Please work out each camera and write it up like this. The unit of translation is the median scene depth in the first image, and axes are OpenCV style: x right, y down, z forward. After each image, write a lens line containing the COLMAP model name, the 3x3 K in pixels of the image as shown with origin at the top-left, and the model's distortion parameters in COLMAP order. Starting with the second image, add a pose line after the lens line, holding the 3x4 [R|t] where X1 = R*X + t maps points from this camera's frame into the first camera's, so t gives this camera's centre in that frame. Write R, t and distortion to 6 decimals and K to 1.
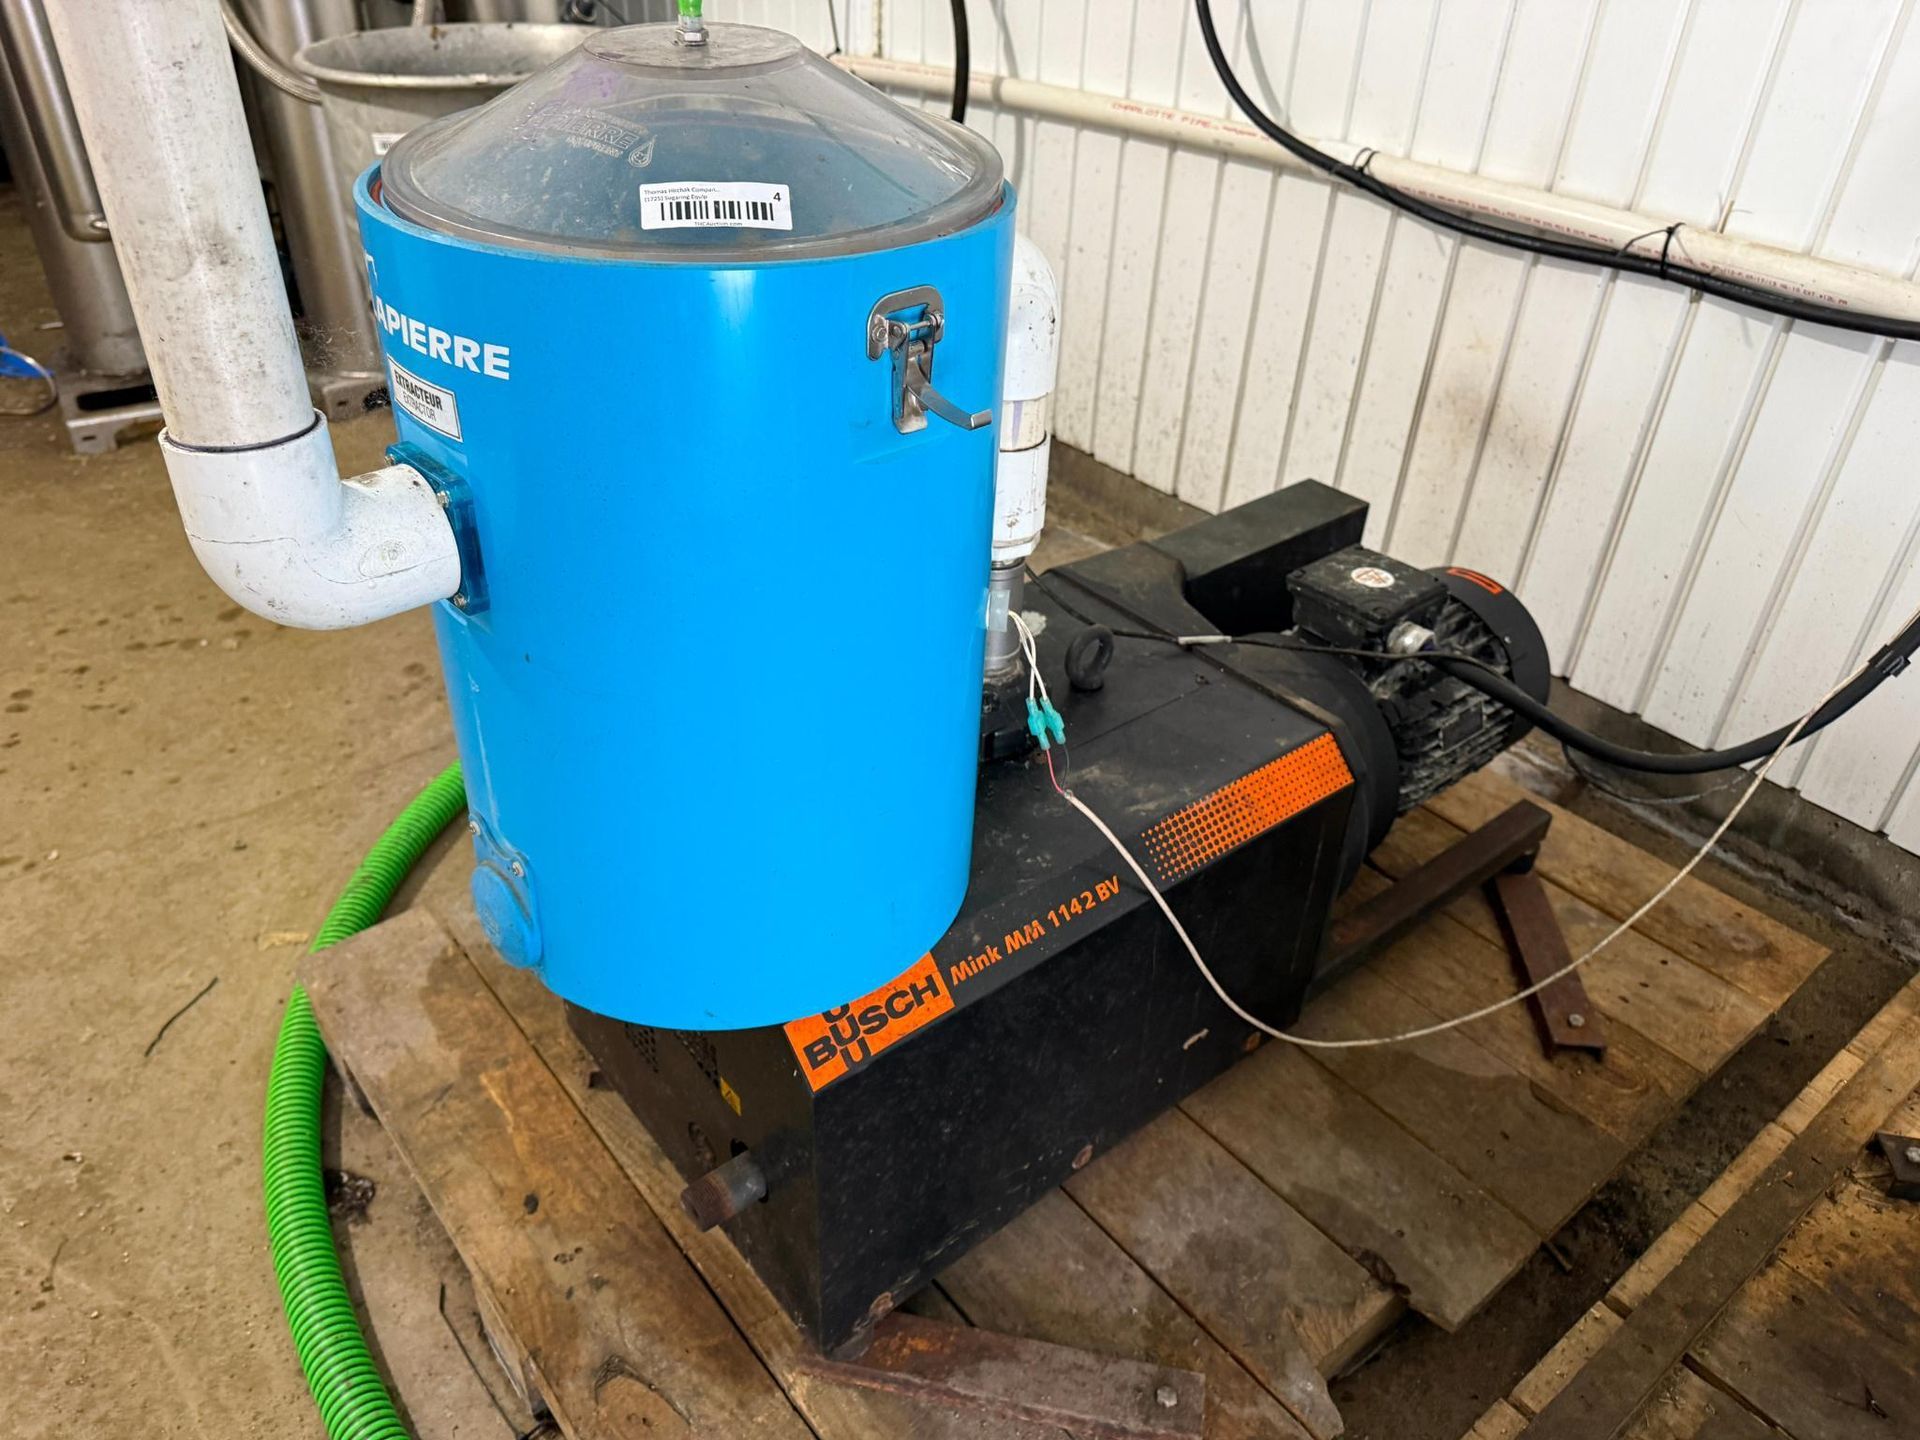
lens RADIAL K [[1375.0, 0, 947.0], [0, 1375.0, 717.2], [0, 0, 1]] dist [0.007604, -0.005087]
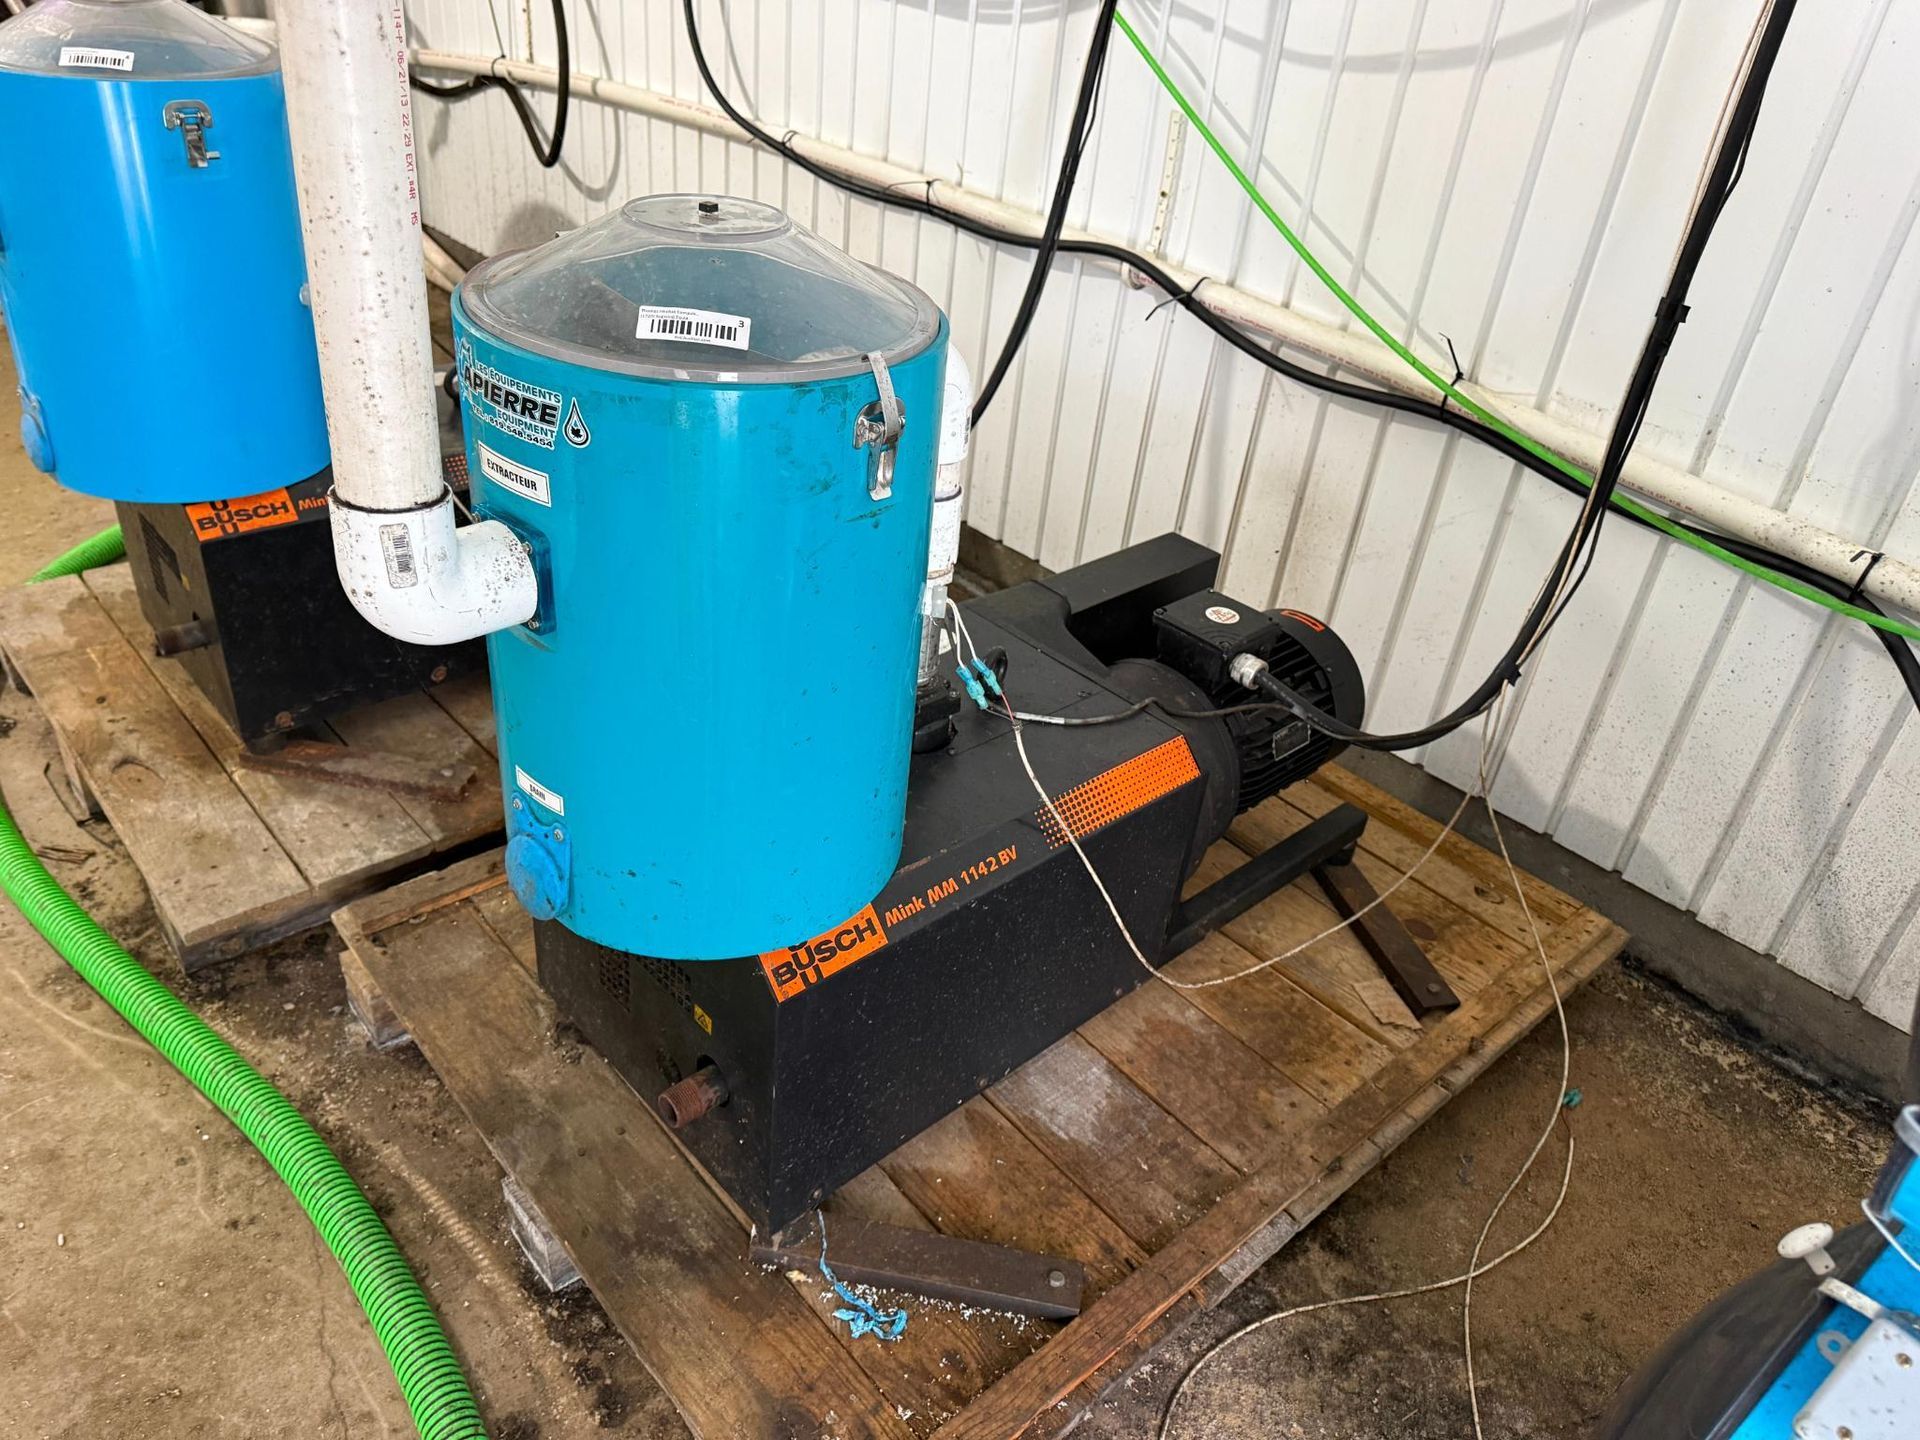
lens RADIAL K [[1375.0, 0, 969.8], [0, 1375.0, 728.8], [0, 0, 1]] dist [0.007604, -0.005087]
pose [[0.996539, 0.024732, 0.079356, 0.415221], [-0.022320, 0.999266, -0.031143, 0.286252], [-0.080068, 0.029264, 0.996360, -0.497792]]
